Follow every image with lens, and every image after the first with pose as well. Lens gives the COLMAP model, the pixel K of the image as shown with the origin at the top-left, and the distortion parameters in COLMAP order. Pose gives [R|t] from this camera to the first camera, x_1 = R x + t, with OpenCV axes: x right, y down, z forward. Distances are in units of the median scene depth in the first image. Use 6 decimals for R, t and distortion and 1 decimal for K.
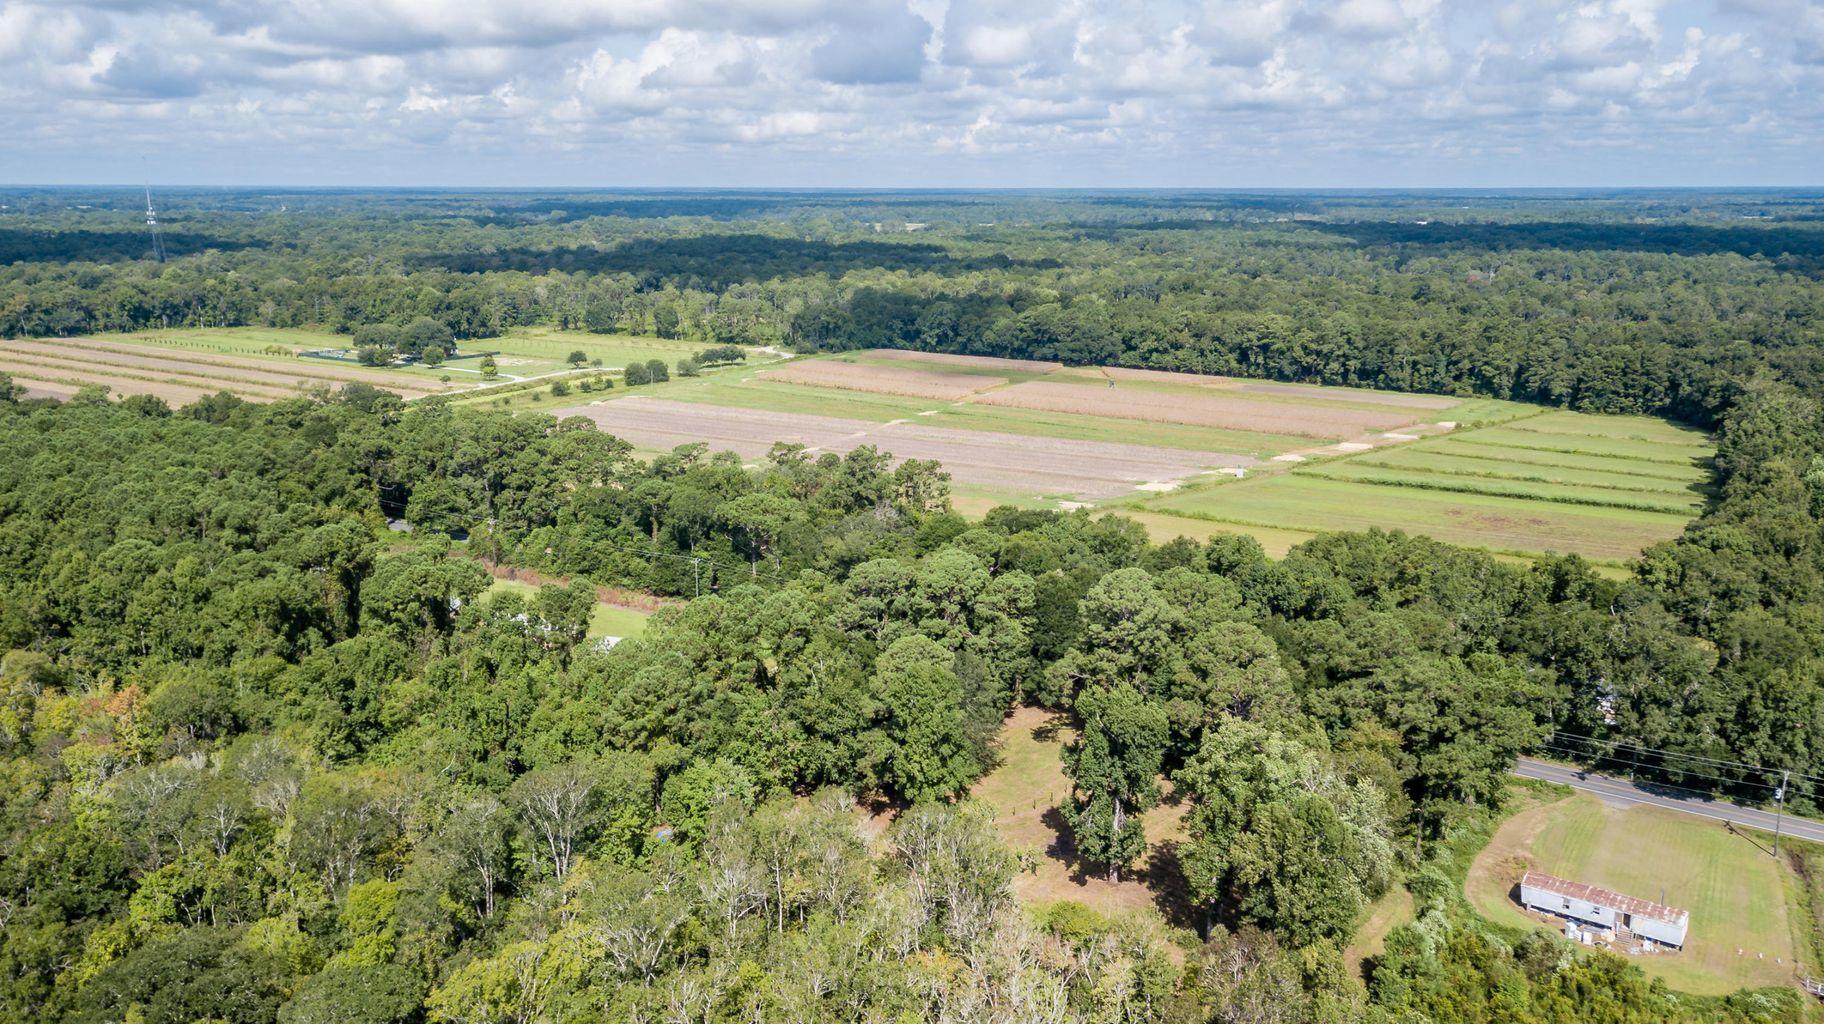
lens RADIAL K [[1450.0, 0, 912.0], [0, 1450.0, 512.0], [0, 0, 1]] dist [0.052138, -0.006307]
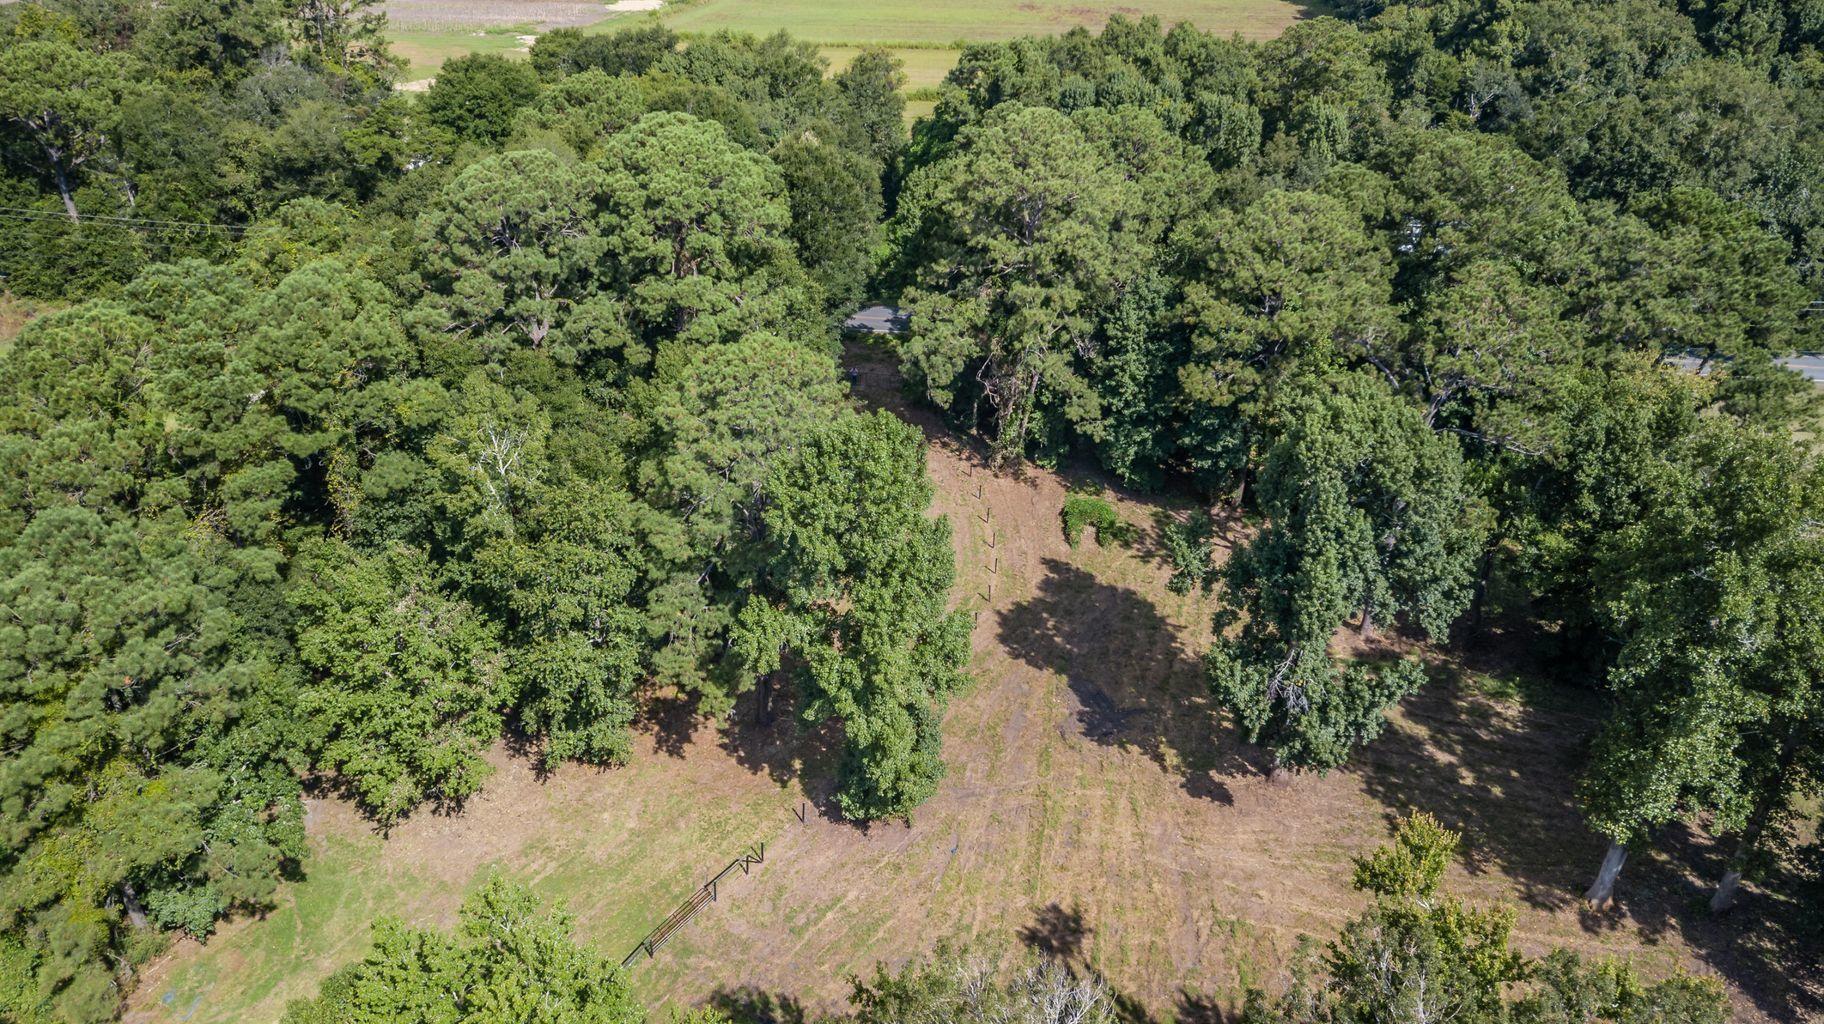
lens RADIAL K [[1450.0, 0, 912.0], [0, 1450.0, 512.0], [0, 0, 1]] dist [0.052138, -0.006307]
pose [[0.877961, -0.225424, 0.422338, -0.093851], [0.091913, 0.945159, 0.313412, 0.006736], [-0.469827, -0.236345, 0.850532, 0.427136]]
